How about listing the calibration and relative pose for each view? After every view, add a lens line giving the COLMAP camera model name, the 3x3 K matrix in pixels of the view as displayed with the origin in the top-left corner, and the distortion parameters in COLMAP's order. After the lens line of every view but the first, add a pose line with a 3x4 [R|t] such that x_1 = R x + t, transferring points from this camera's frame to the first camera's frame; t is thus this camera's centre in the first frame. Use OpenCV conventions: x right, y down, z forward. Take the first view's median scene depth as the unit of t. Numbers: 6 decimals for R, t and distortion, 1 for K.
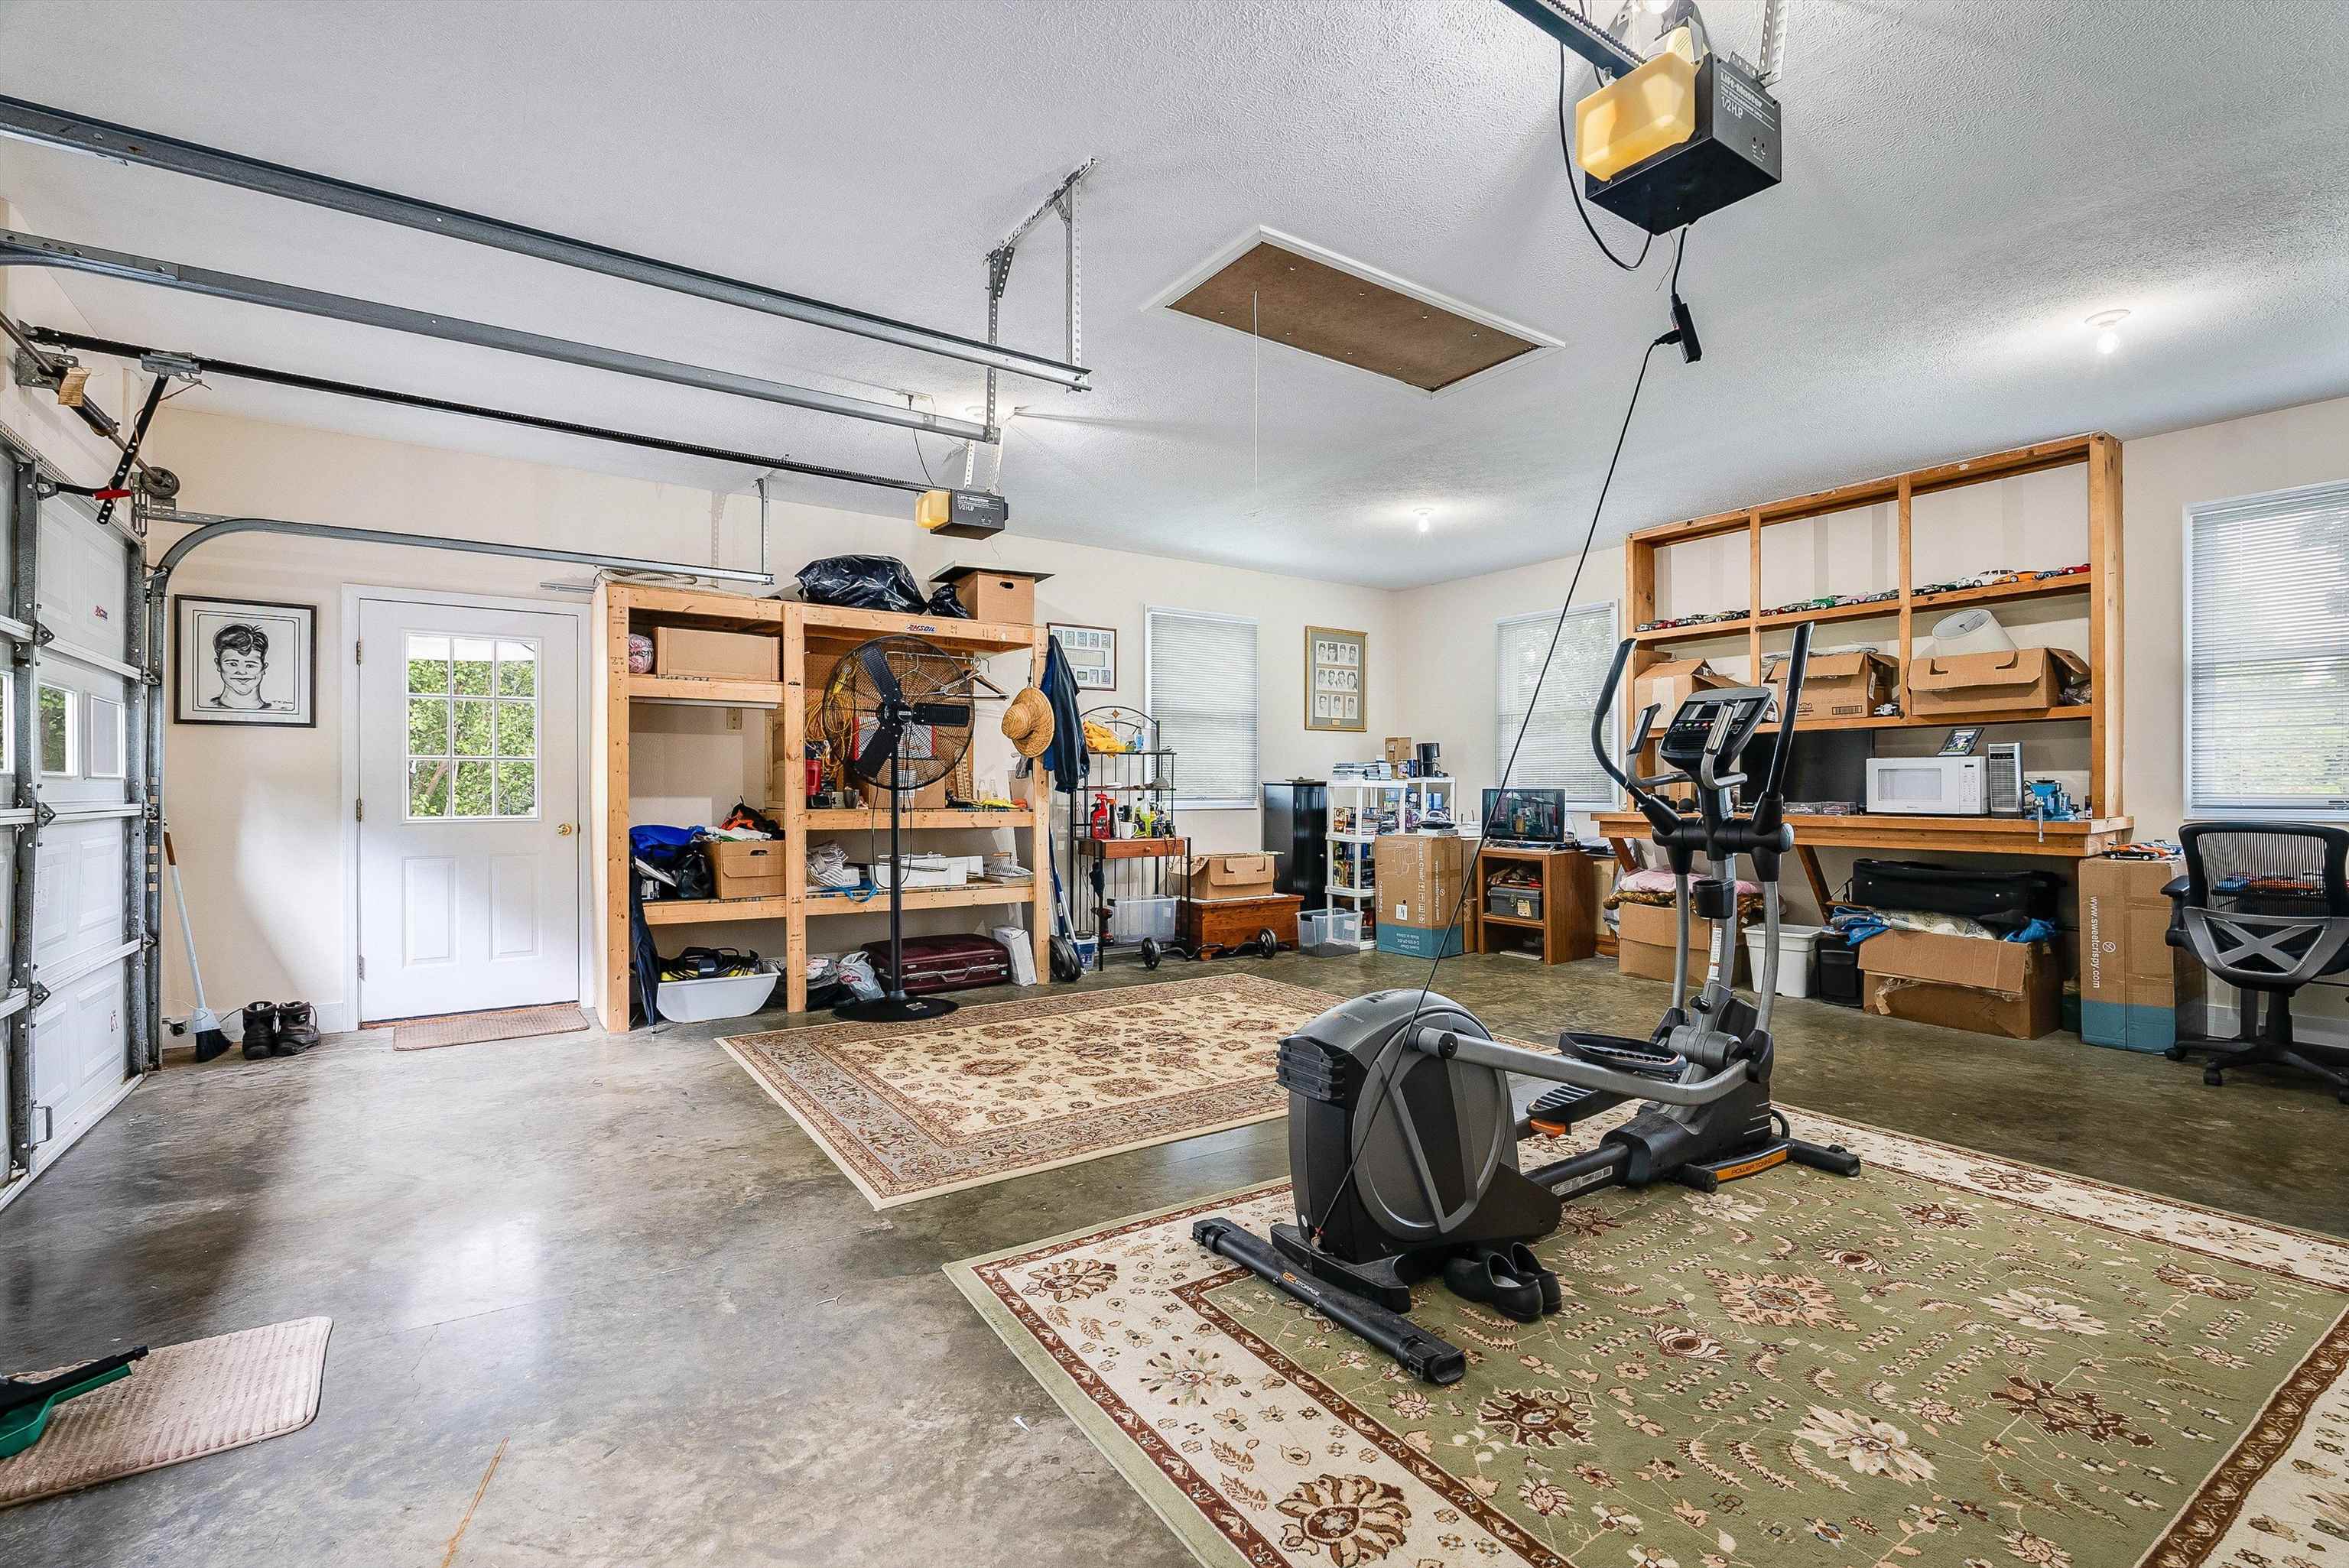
lens RADIAL K [[1061.1, 0, 1178.0], [0, 1061.1, 785.3], [0, 0, 1]] dist [-0.014605, -0.000365]
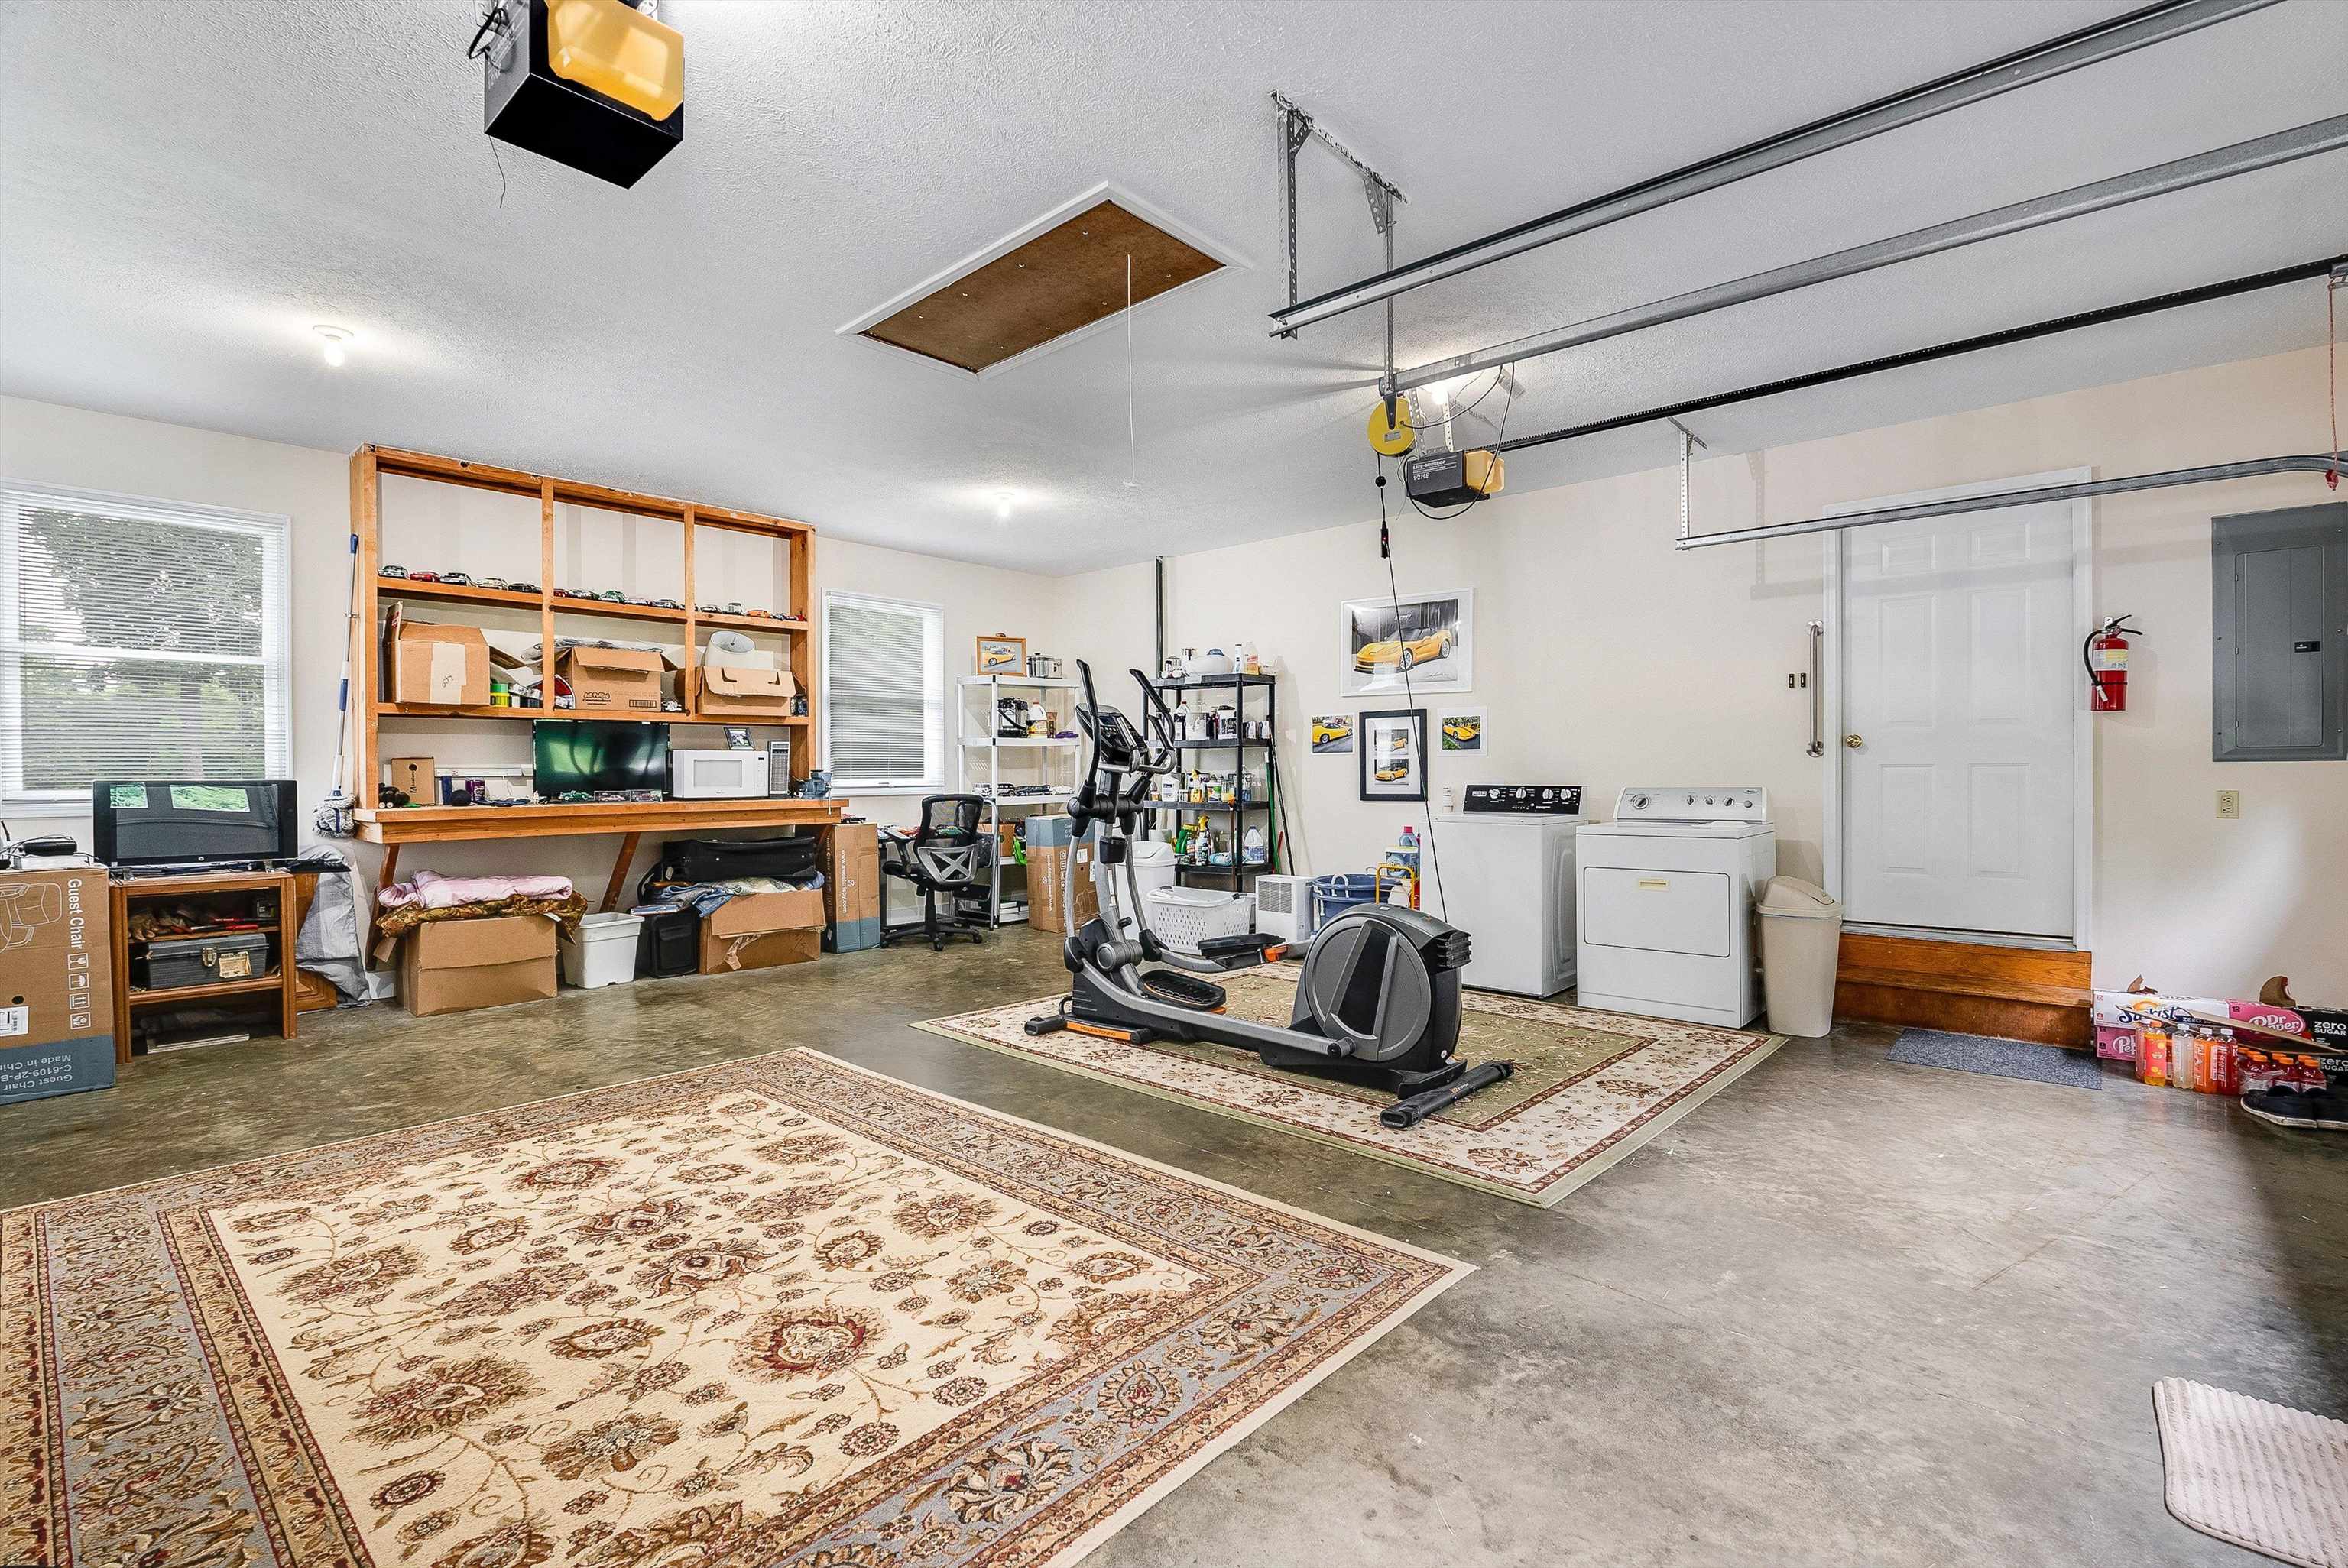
lens RADIAL K [[1060.6, 0, 1177.6], [0, 1060.6, 783.3], [0, 0, 1]] dist [-0.014605, -0.000365]
pose [[-0.245072, -0.006716, 0.969482, -0.736299], [0.003506, 0.999963, 0.007813, 0.003938], [-0.969499, 0.005314, -0.245039, 1.014164]]
